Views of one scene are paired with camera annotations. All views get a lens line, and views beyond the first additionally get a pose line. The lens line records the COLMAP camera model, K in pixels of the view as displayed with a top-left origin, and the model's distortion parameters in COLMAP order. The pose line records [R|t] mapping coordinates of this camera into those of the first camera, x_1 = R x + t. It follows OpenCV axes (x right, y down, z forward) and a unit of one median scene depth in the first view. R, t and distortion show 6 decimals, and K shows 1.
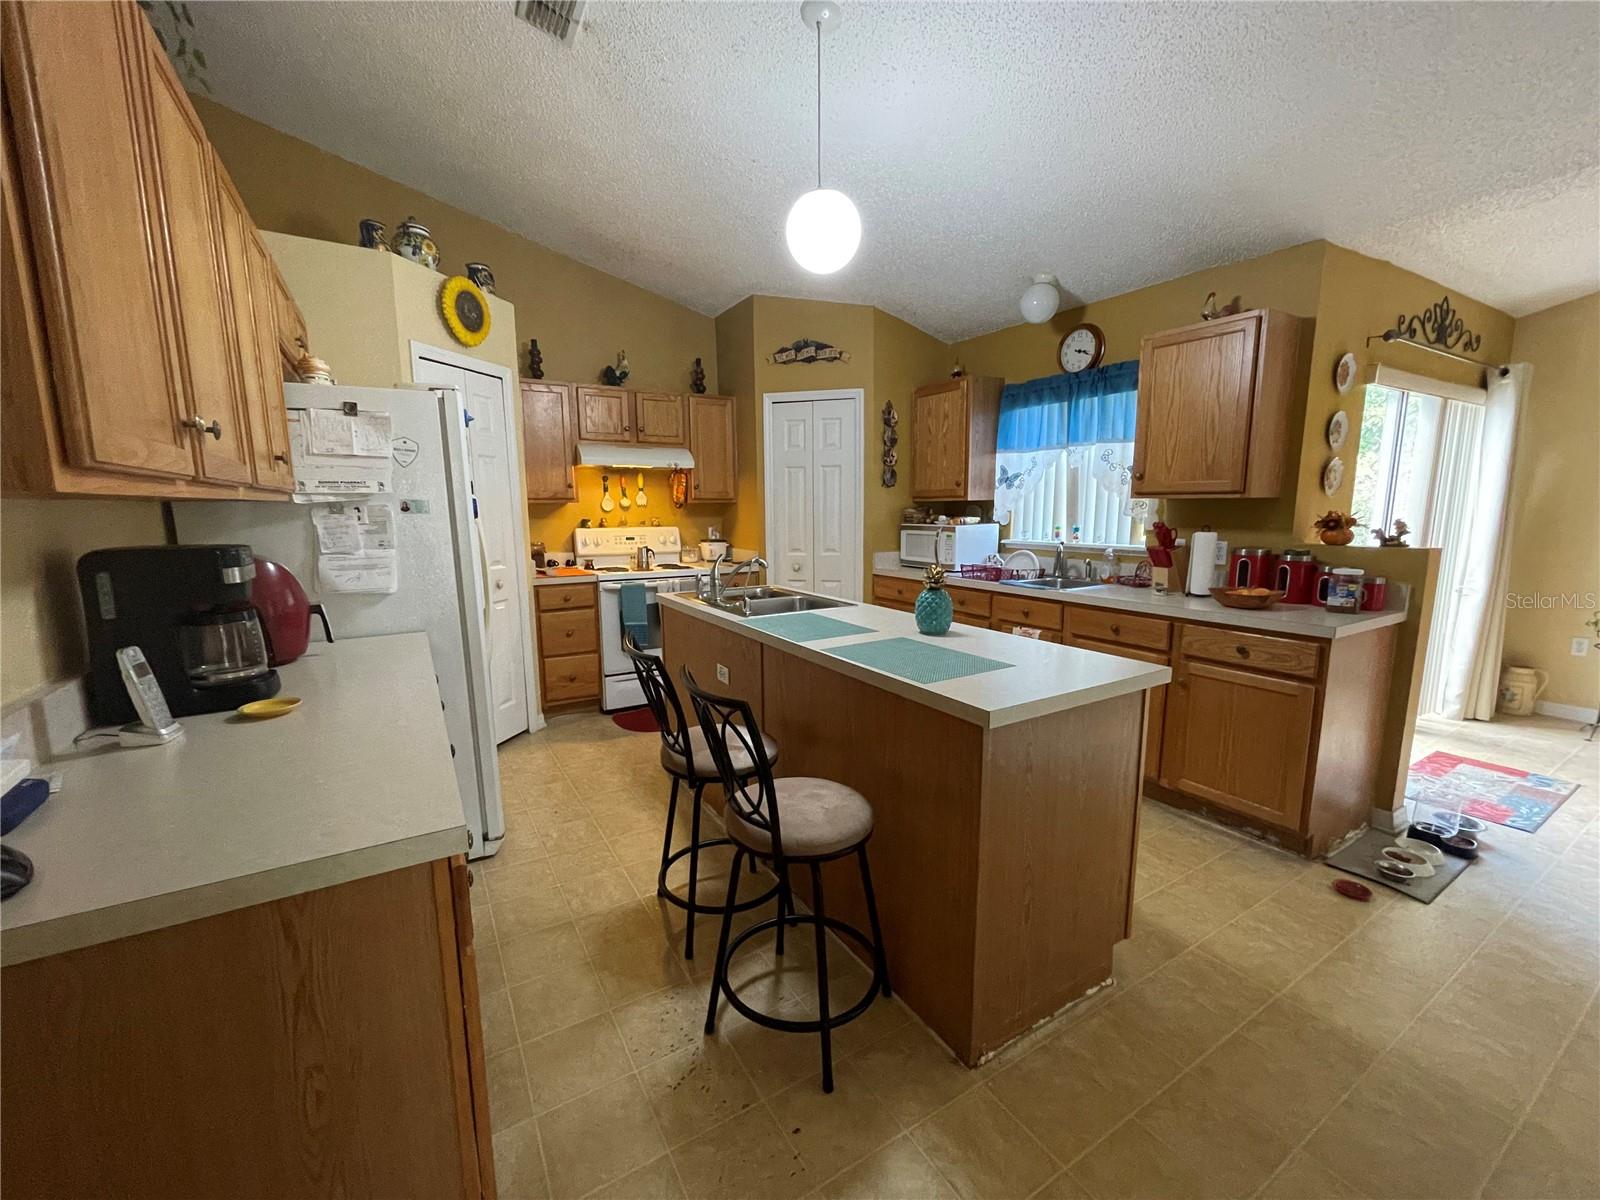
lens RADIAL K [[653.2, 0, 796.3], [0, 653.2, 604.9], [0, 0, 1]] dist [0.001780, 0.000075]
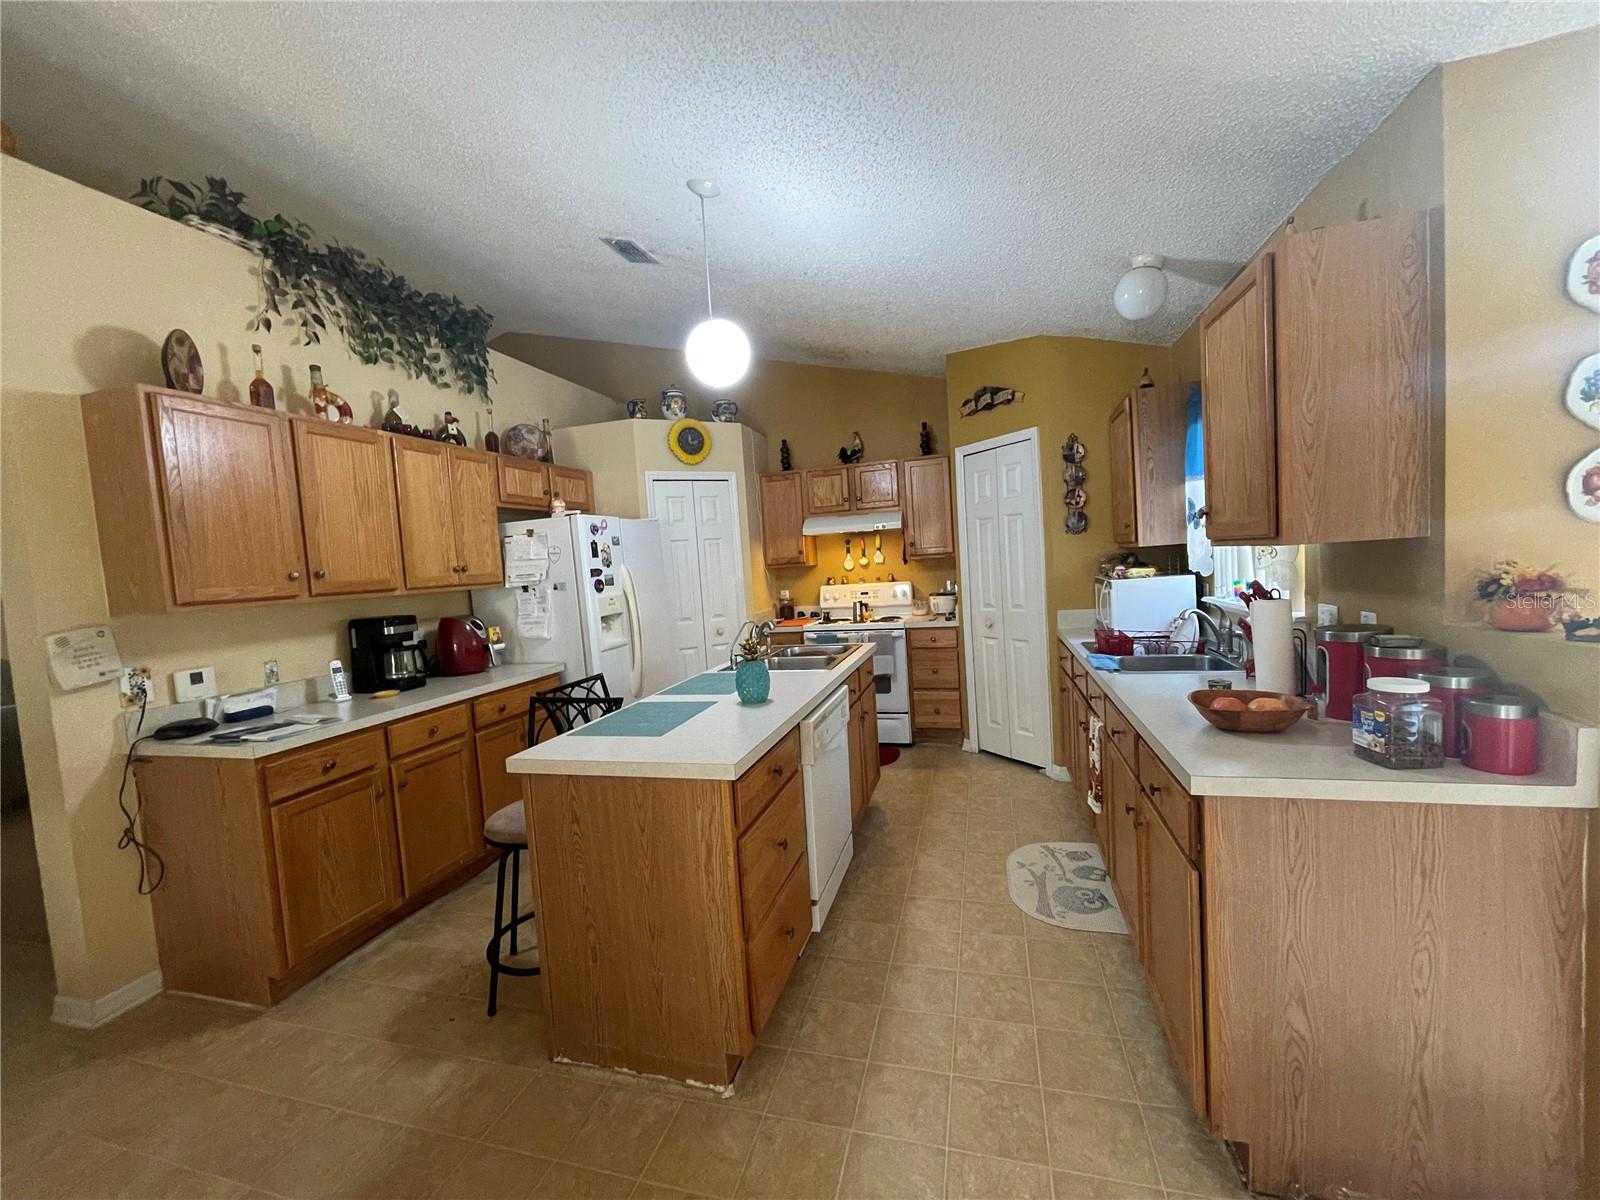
lens RADIAL K [[653.2, 0, 796.3], [0, 653.2, 604.9], [0, 0, 1]] dist [0.001780, 0.000075]
pose [[0.674188, 0.011601, -0.738469, 0.535876], [-0.052329, 0.998114, -0.032095, -0.042929], [0.736704, 0.060282, 0.673523, 0.172403]]
